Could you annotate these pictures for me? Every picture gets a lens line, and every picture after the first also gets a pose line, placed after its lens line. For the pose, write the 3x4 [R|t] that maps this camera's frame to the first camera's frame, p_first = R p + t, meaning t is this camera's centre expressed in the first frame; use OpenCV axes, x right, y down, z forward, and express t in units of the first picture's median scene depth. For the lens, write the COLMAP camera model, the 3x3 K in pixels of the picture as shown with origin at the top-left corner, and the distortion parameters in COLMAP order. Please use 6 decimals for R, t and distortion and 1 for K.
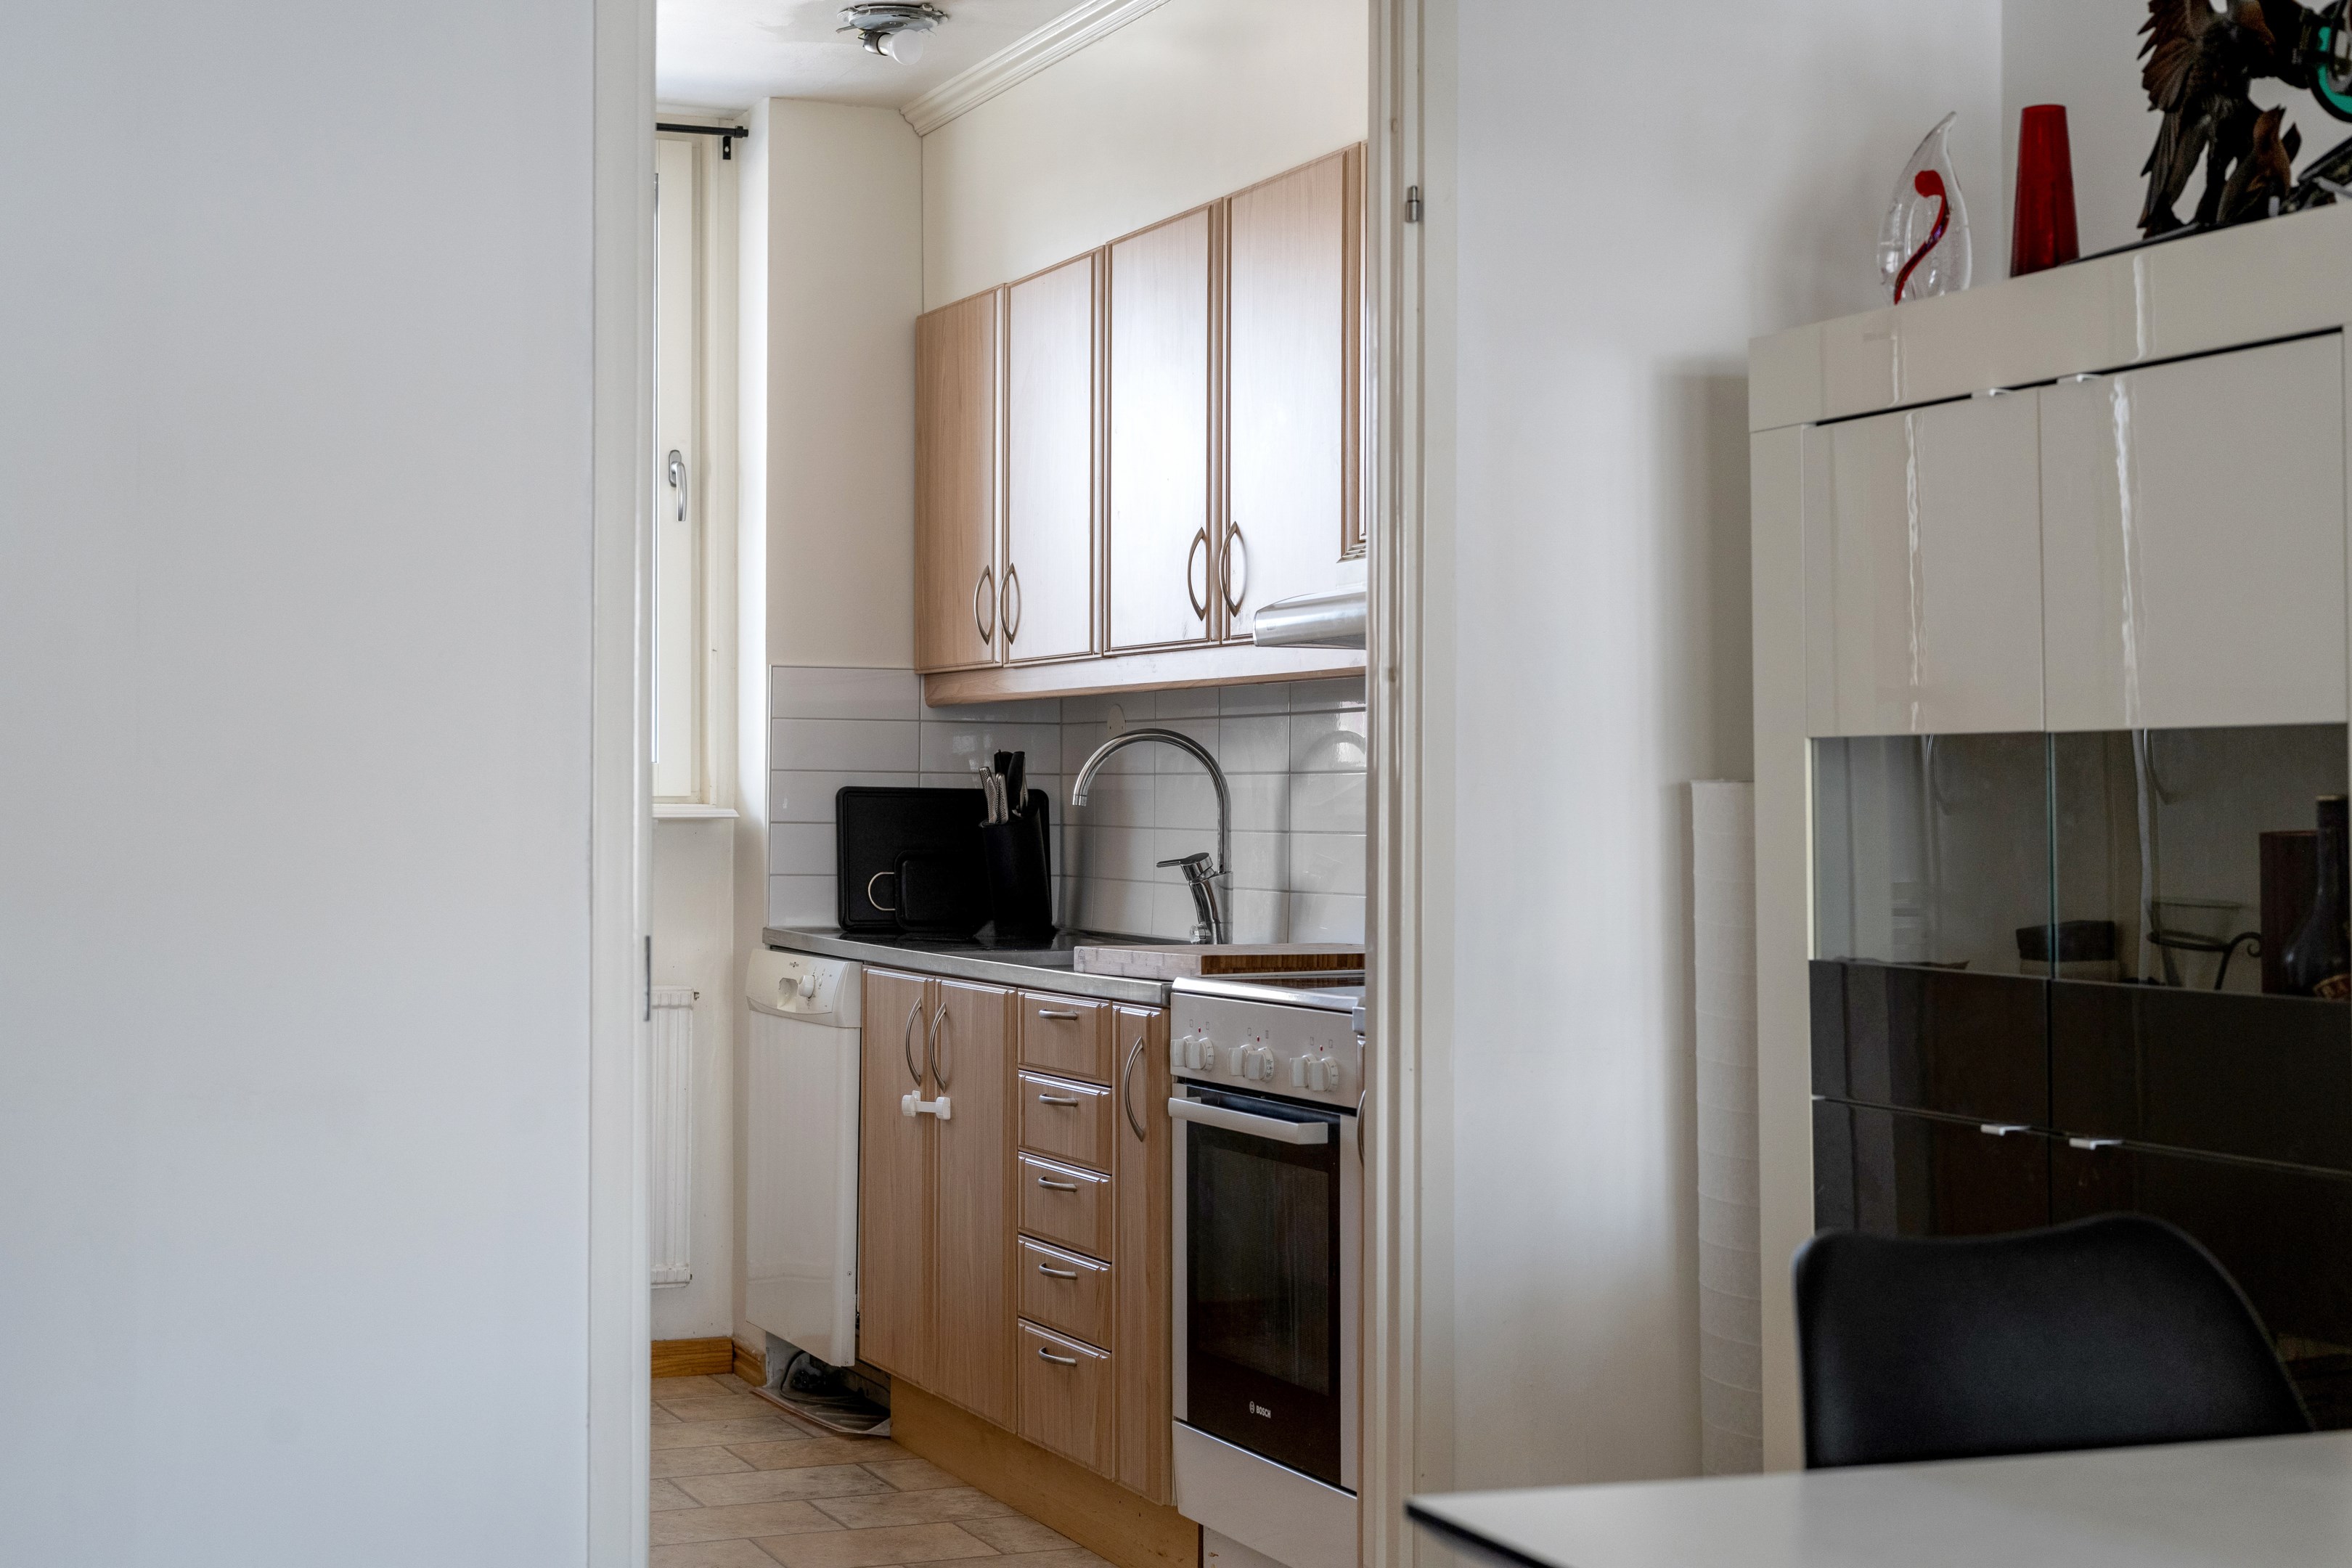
lens RADIAL K [[3508.2, 0, 1176.0], [0, 3508.2, 784.0], [0, 0, 1]] dist [-0.001642, 0.008118]
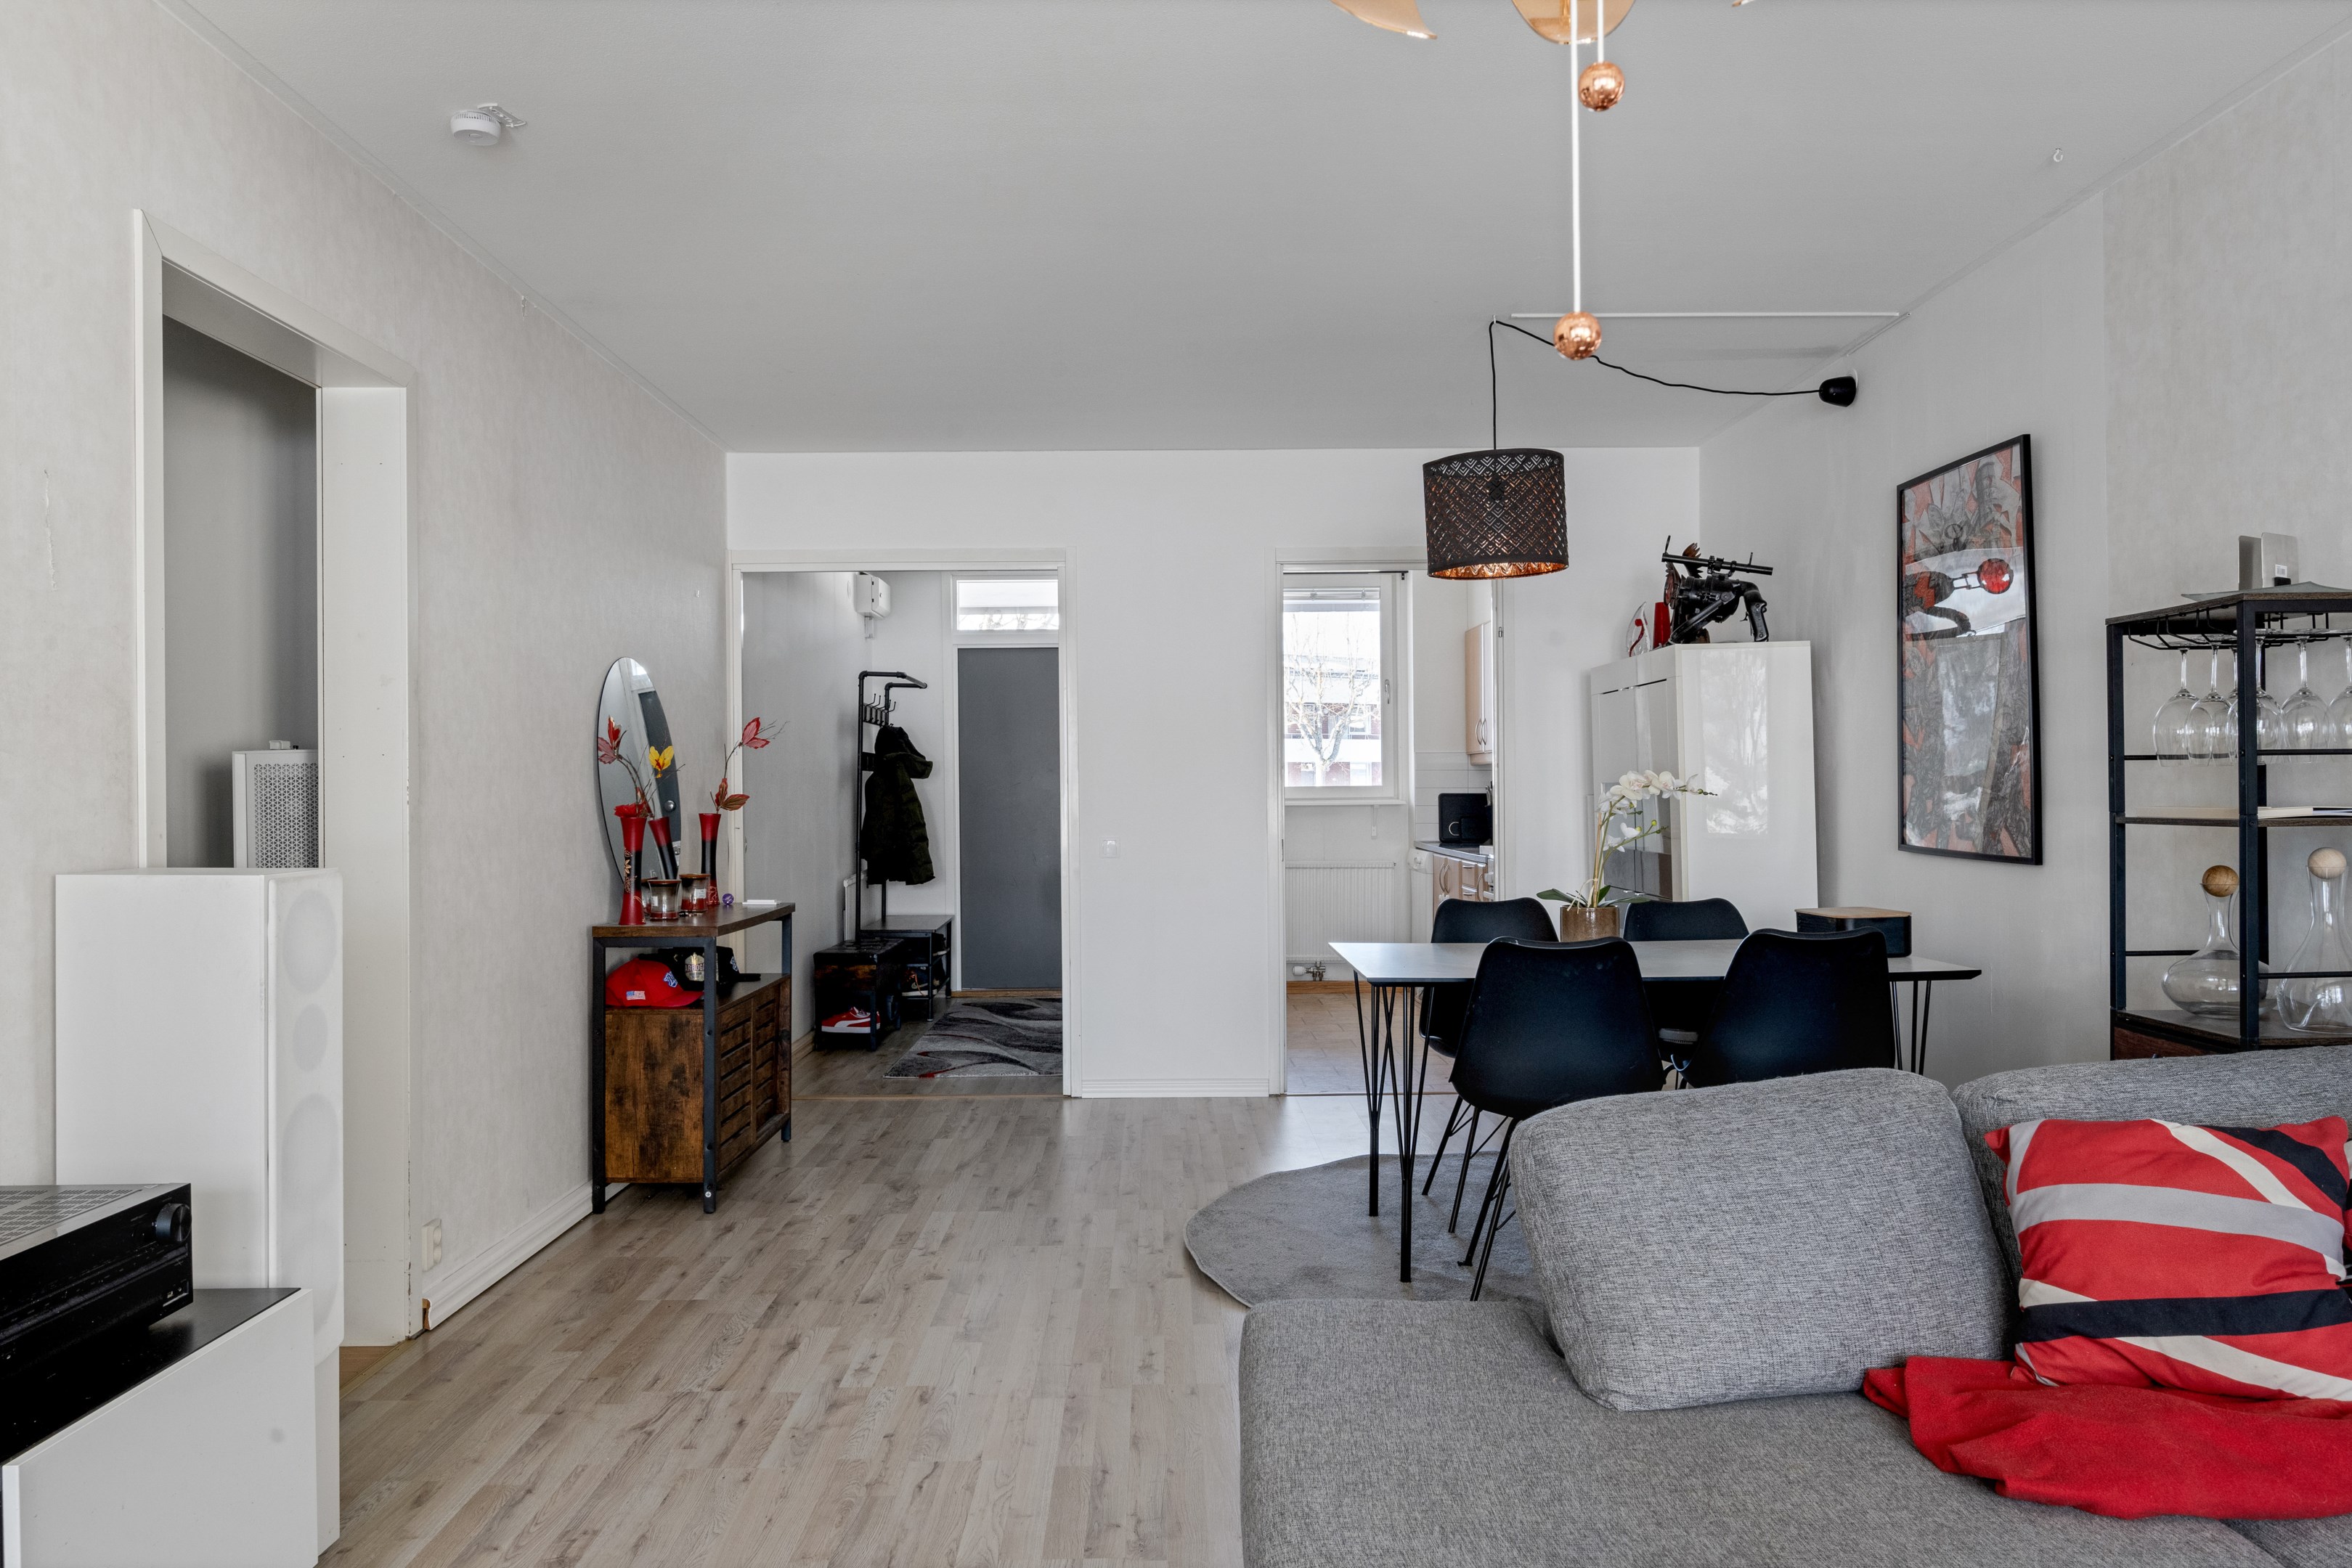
lens RADIAL K [[1626.5, 0, 1176.0], [0, 1626.5, 784.0], [0, 0, 1]] dist [0.002163, -0.000329]
pose [[0.930828, -0.013797, -0.365197, 0.236901], [0.014269, 0.999897, -0.001407, -0.009994], [0.365179, -0.003901, 0.930929, -0.422033]]
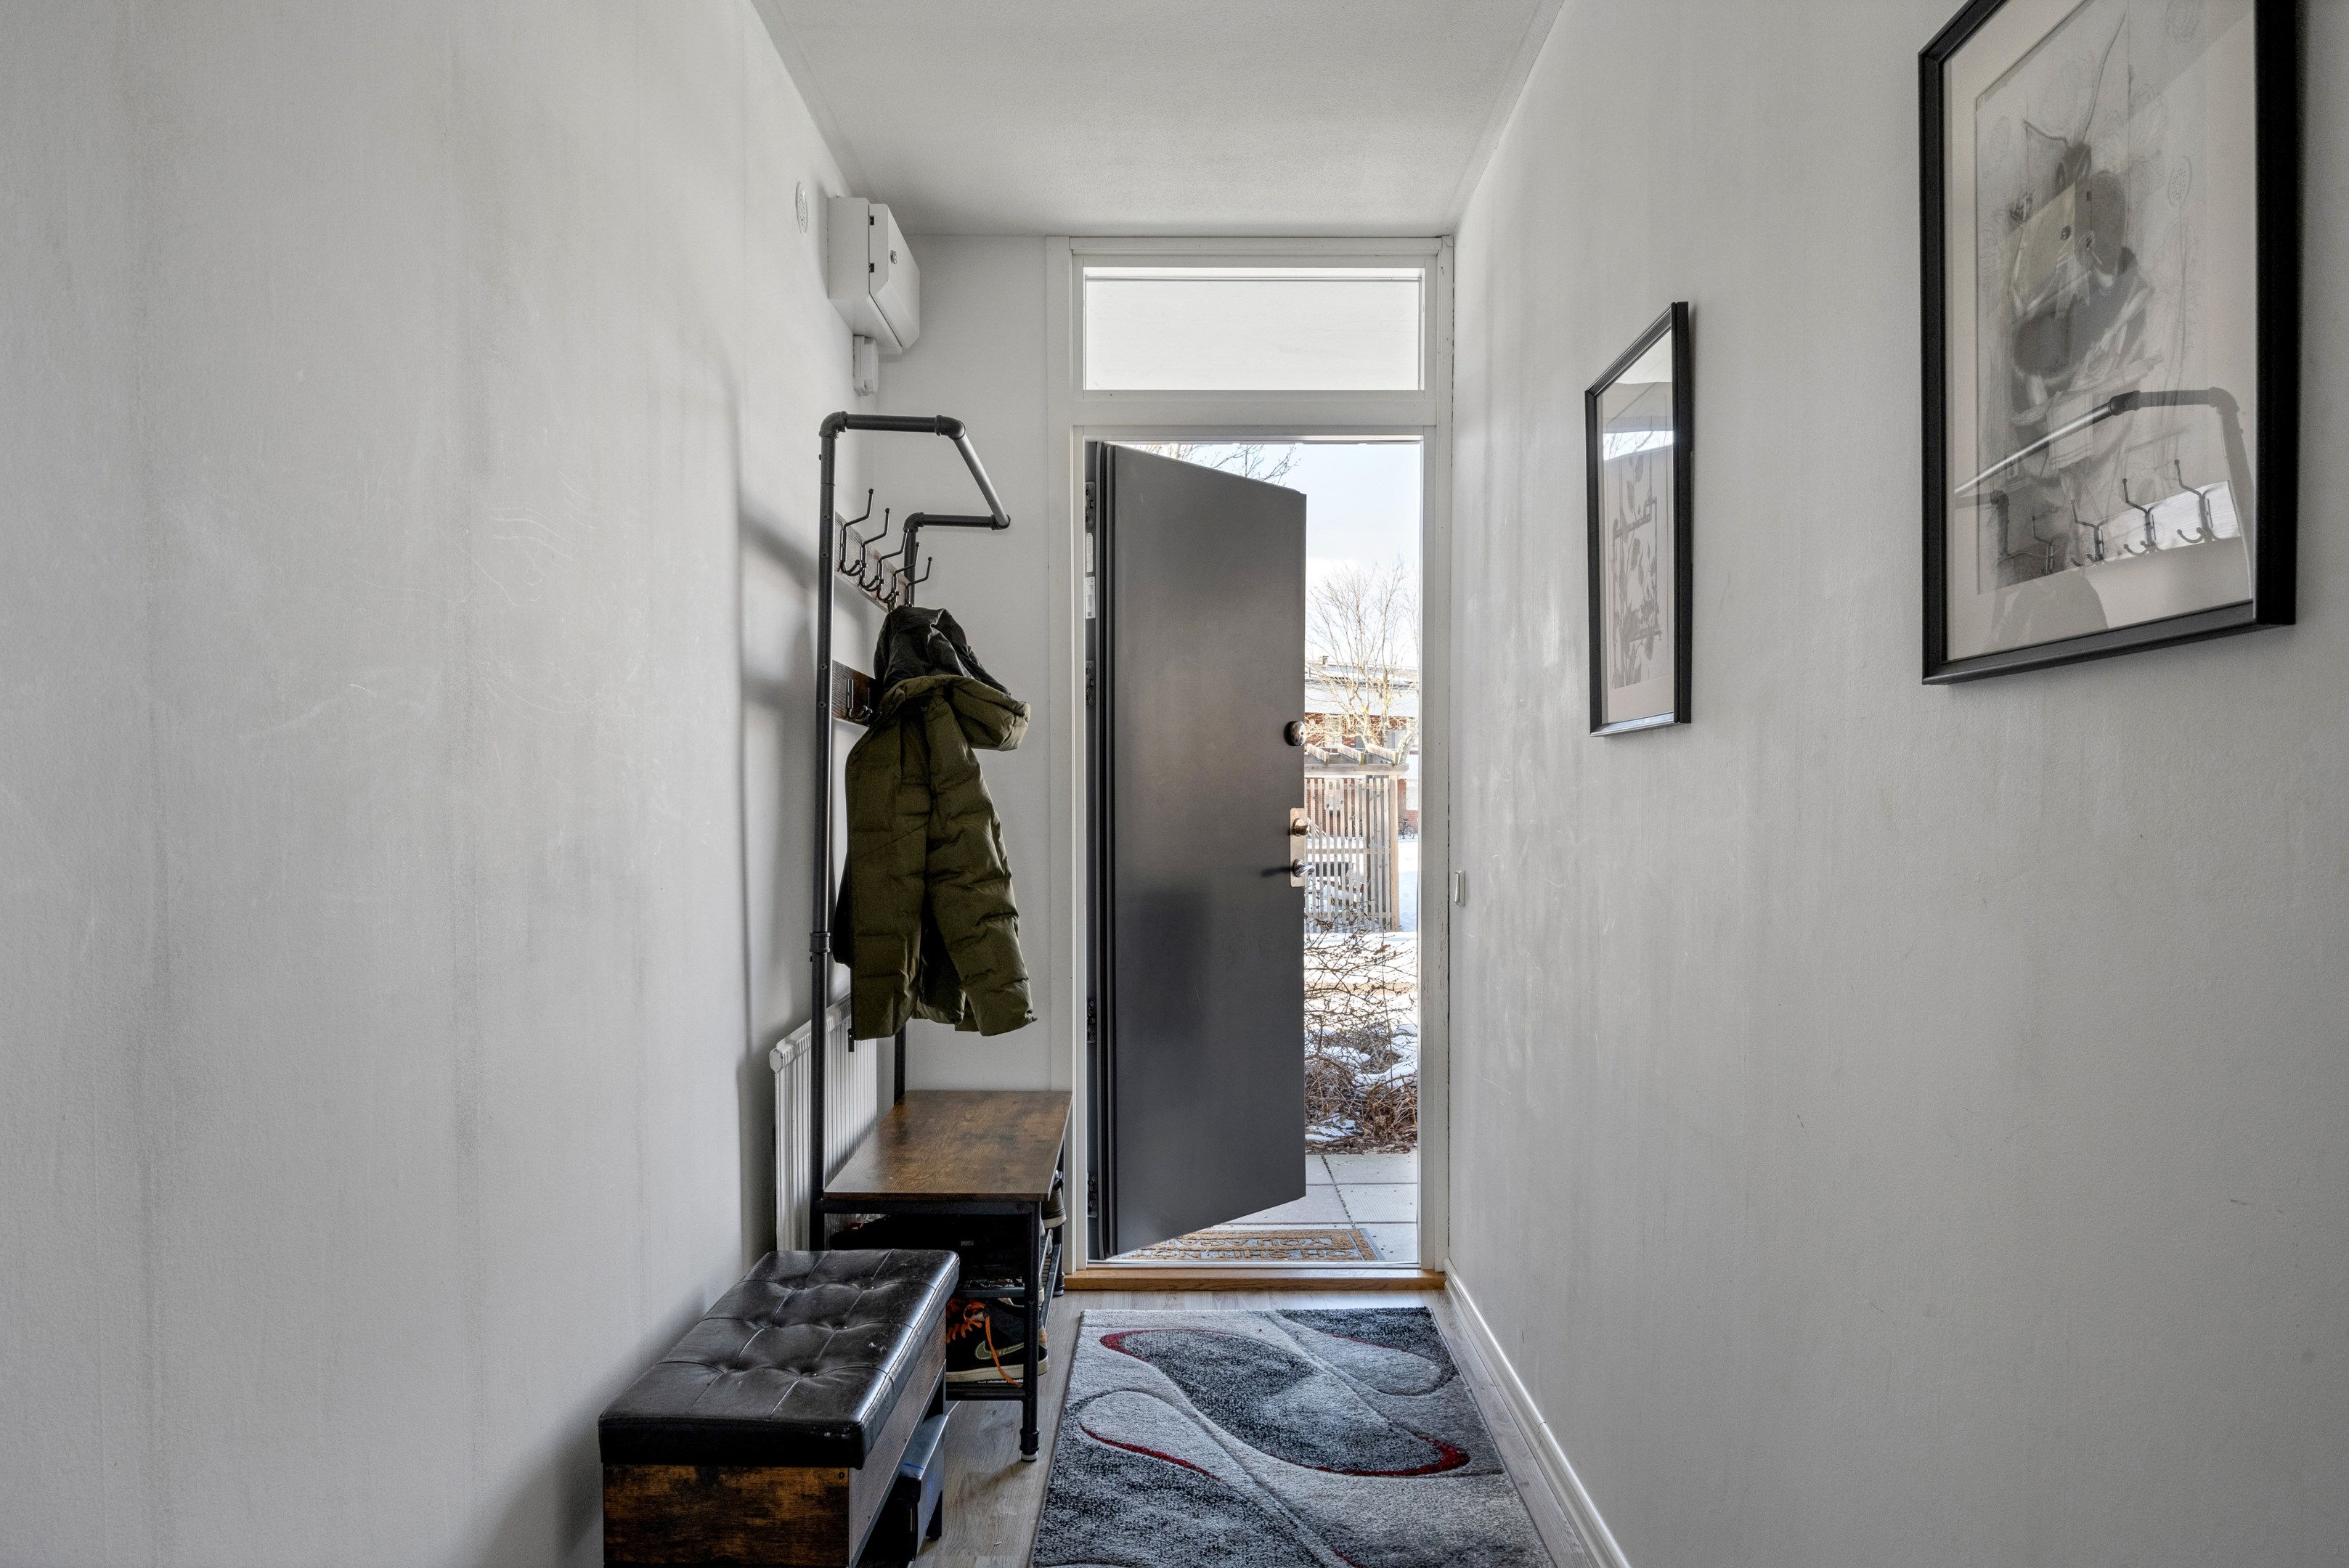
lens RADIAL K [[1621.6, 0, 1174.5], [0, 1621.6, 784.0], [0, 0, 1]] dist [0.000156, 0.000017]
pose [[0.921577, -0.008058, -0.388111, -0.289492], [0.004931, 0.999947, -0.009054, -0.002763], [0.388164, 0.006431, 0.921568, 0.452673]]
